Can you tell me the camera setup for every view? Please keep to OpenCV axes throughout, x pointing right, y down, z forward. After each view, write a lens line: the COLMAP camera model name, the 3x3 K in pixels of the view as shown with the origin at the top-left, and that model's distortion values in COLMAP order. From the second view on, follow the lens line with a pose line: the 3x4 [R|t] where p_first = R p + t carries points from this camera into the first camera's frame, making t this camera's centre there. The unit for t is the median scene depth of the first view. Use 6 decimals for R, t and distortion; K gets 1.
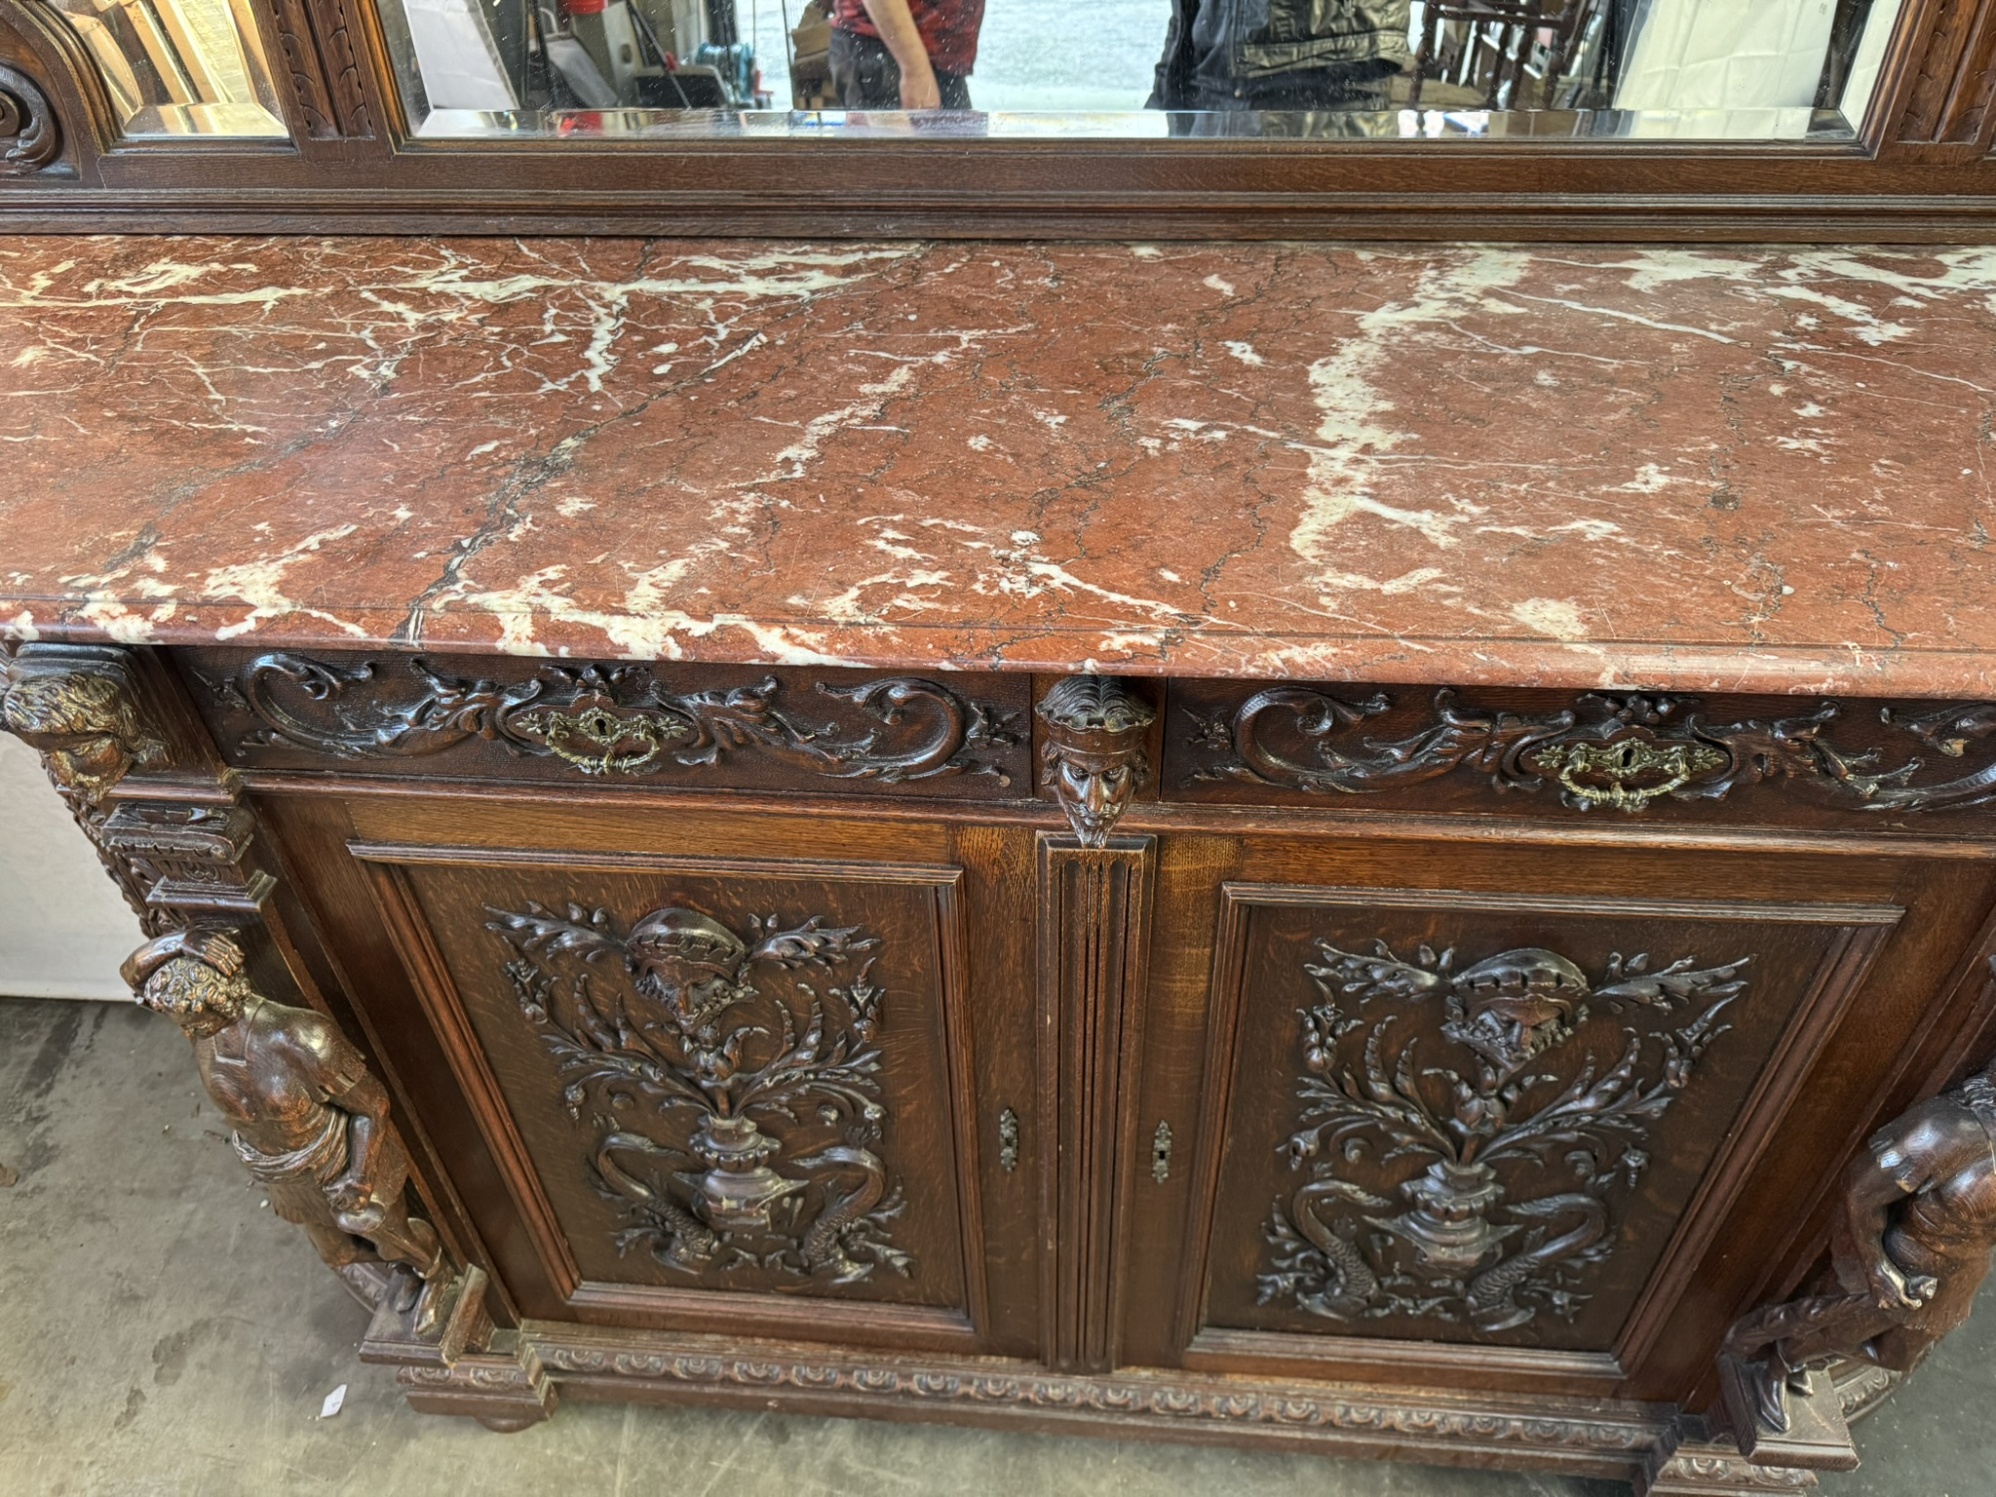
lens RADIAL K [[1409.6, 0, 1007.7], [0, 1409.6, 749.8], [0, 0, 1]] dist [0.016272, -0.033031]
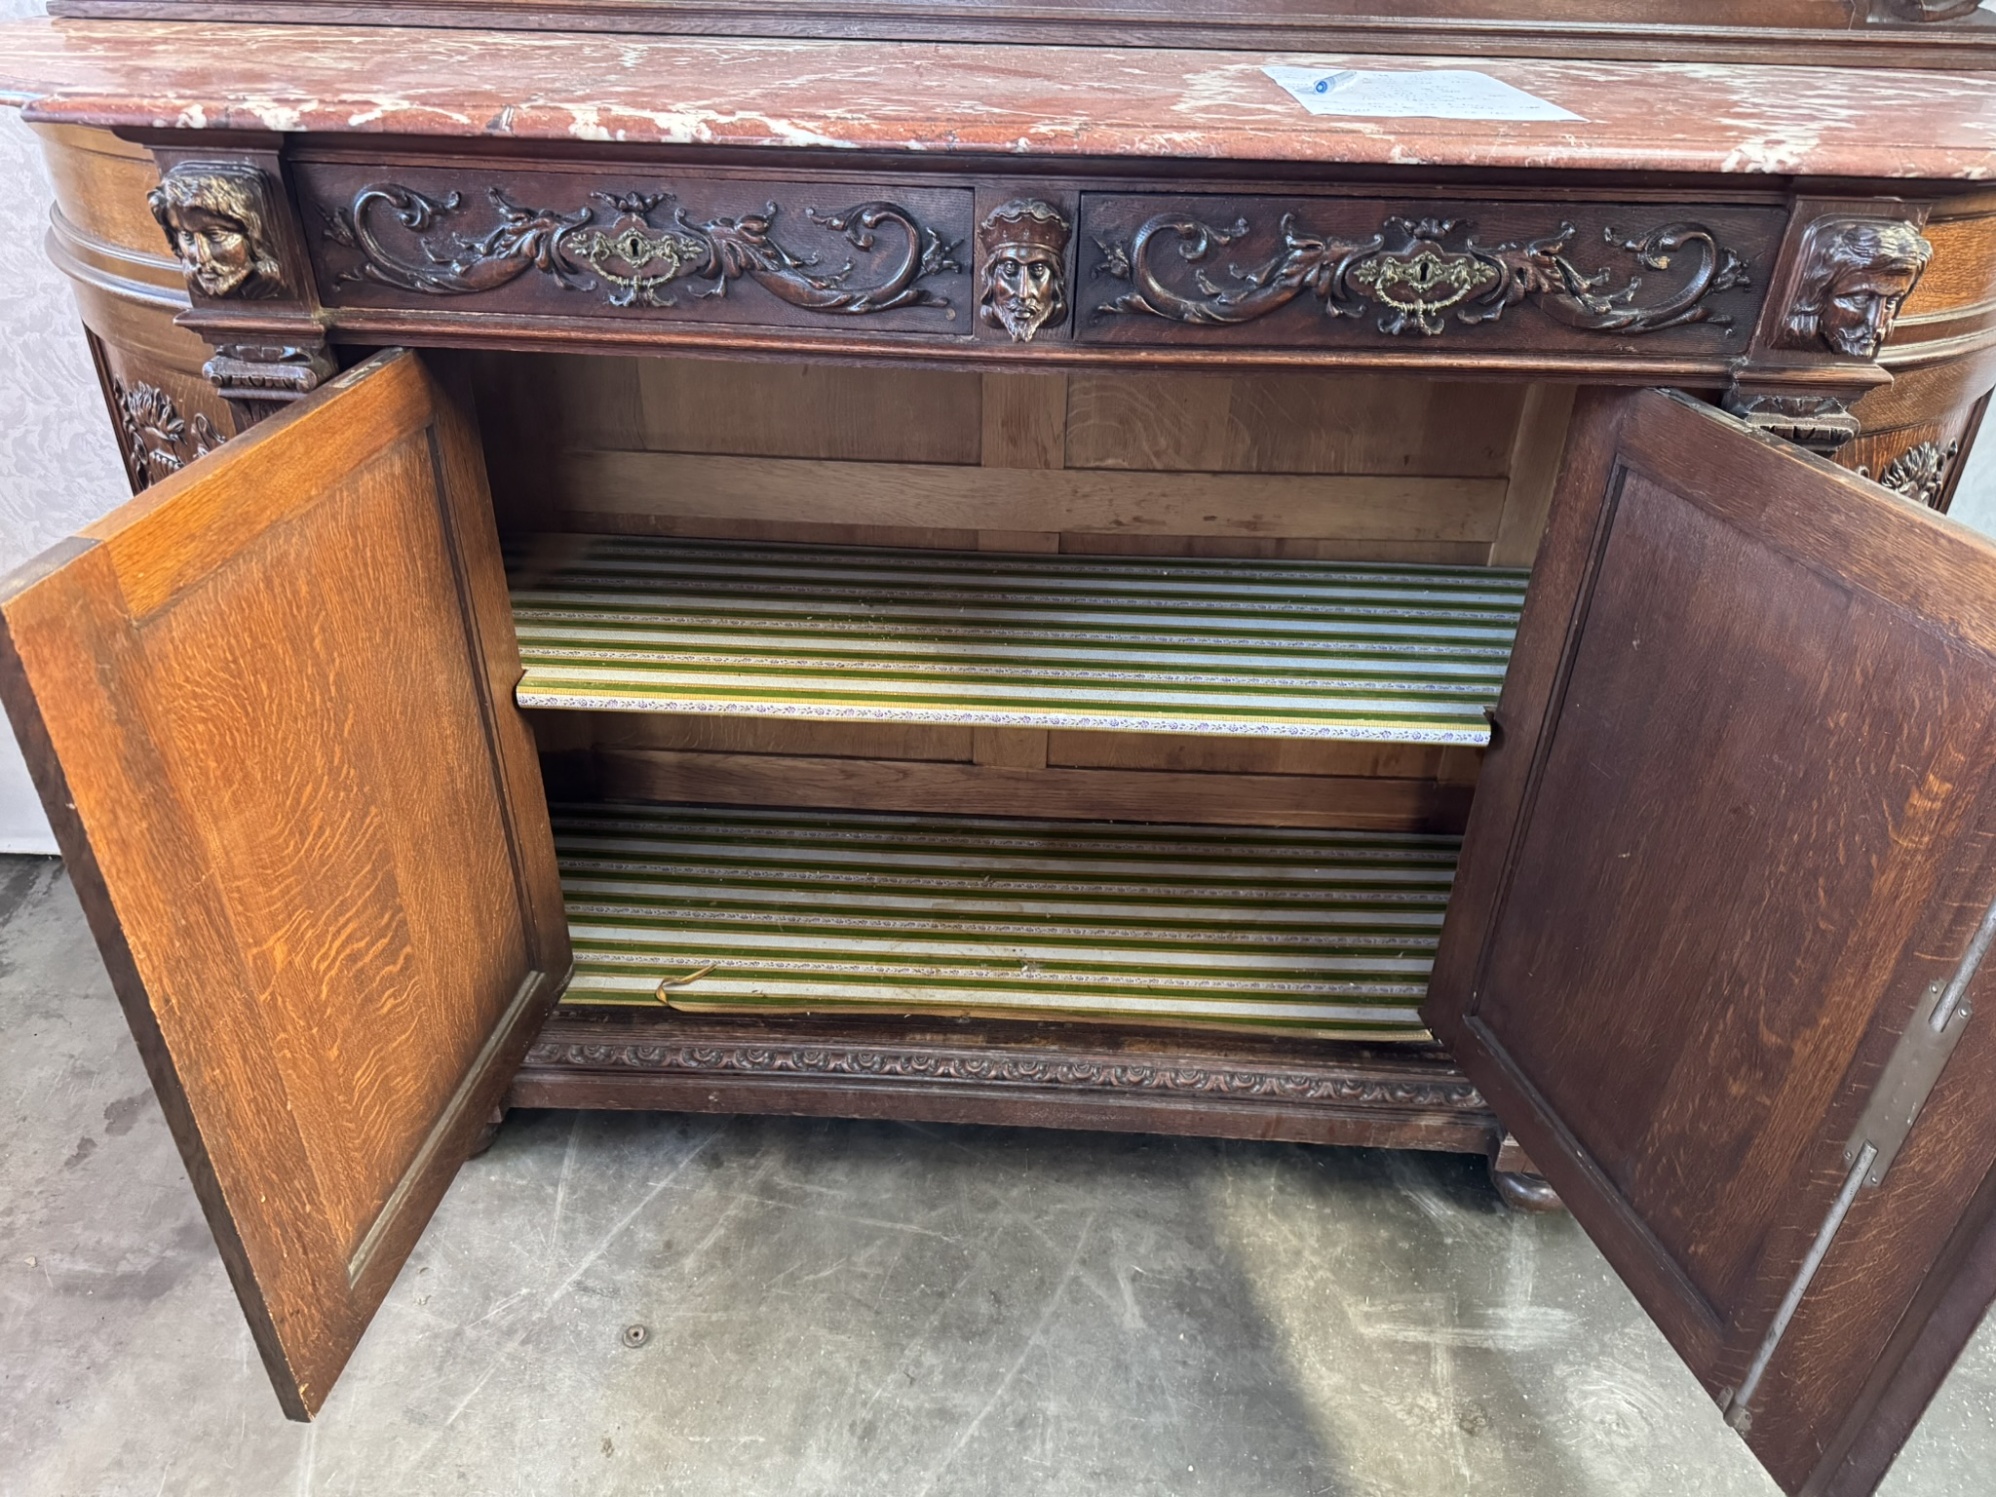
lens RADIAL K [[1414.7, 0, 998.0], [0, 1414.7, 748.5], [0, 0, 1]] dist [-0.010175, -0.006055]
pose [[0.998124, 0.018288, 0.058423, -0.029633], [-0.009463, 0.988956, -0.147907, 0.641048], [-0.060483, 0.147076, 0.987274, -0.215680]]
